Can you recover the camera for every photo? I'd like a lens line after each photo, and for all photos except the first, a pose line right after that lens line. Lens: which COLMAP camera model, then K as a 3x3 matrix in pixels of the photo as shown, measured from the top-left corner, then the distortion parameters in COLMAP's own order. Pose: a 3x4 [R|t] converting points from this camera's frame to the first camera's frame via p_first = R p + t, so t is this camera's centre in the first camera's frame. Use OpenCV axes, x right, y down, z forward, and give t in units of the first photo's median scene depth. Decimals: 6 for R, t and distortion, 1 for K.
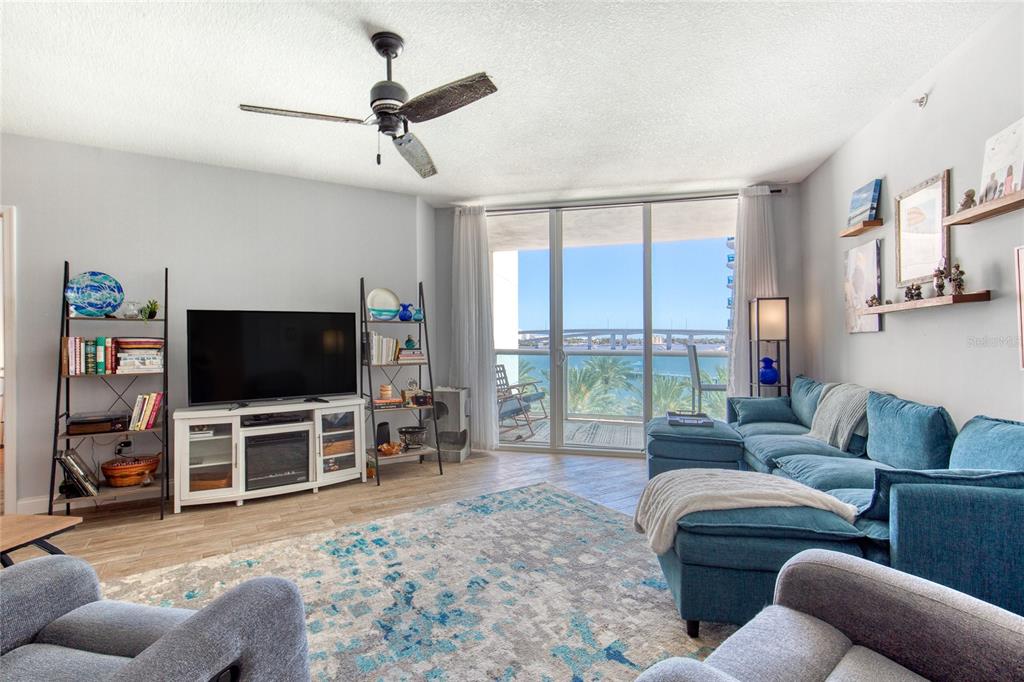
lens RADIAL K [[476.8, 0, 495.3], [0, 476.8, 340.6], [0, 0, 1]] dist [-0.009668, 0.001243]
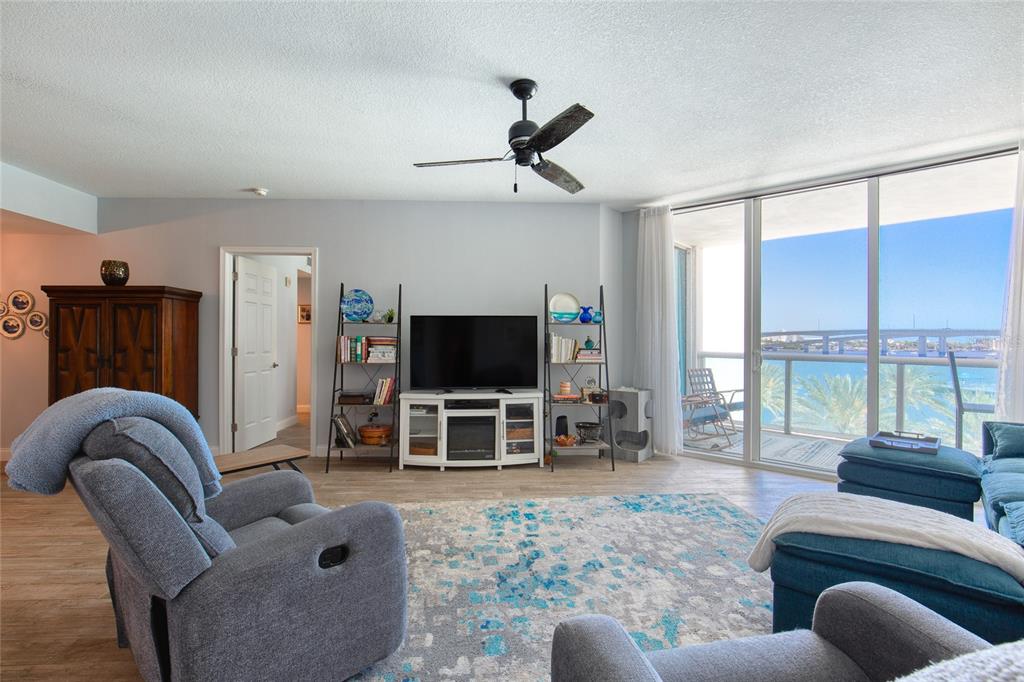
lens RADIAL K [[476.8, 0, 495.3], [0, 476.8, 340.6], [0, 0, 1]] dist [-0.009668, 0.001243]
pose [[0.878450, 0.011297, -0.477701, 0.190685], [-0.011627, 0.999930, 0.002267, -0.002058], [0.477693, 0.003563, 0.878520, -0.043806]]
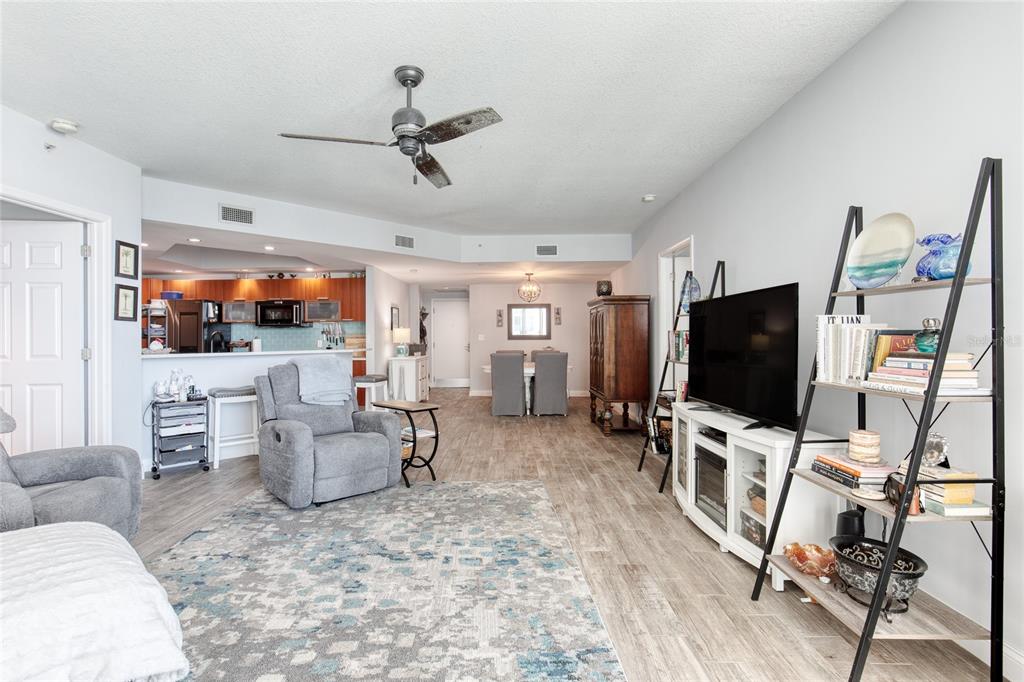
lens RADIAL K [[456.8, 0, 486.2], [0, 456.8, 337.1], [0, 0, 1]] dist [-0.000471, 0.000233]
pose [[-0.536090, 0.012551, -0.844068, 0.411665], [0.011859, 0.999903, 0.007337, -0.003818], [0.844078, -0.006076, -0.536186, 1.184467]]
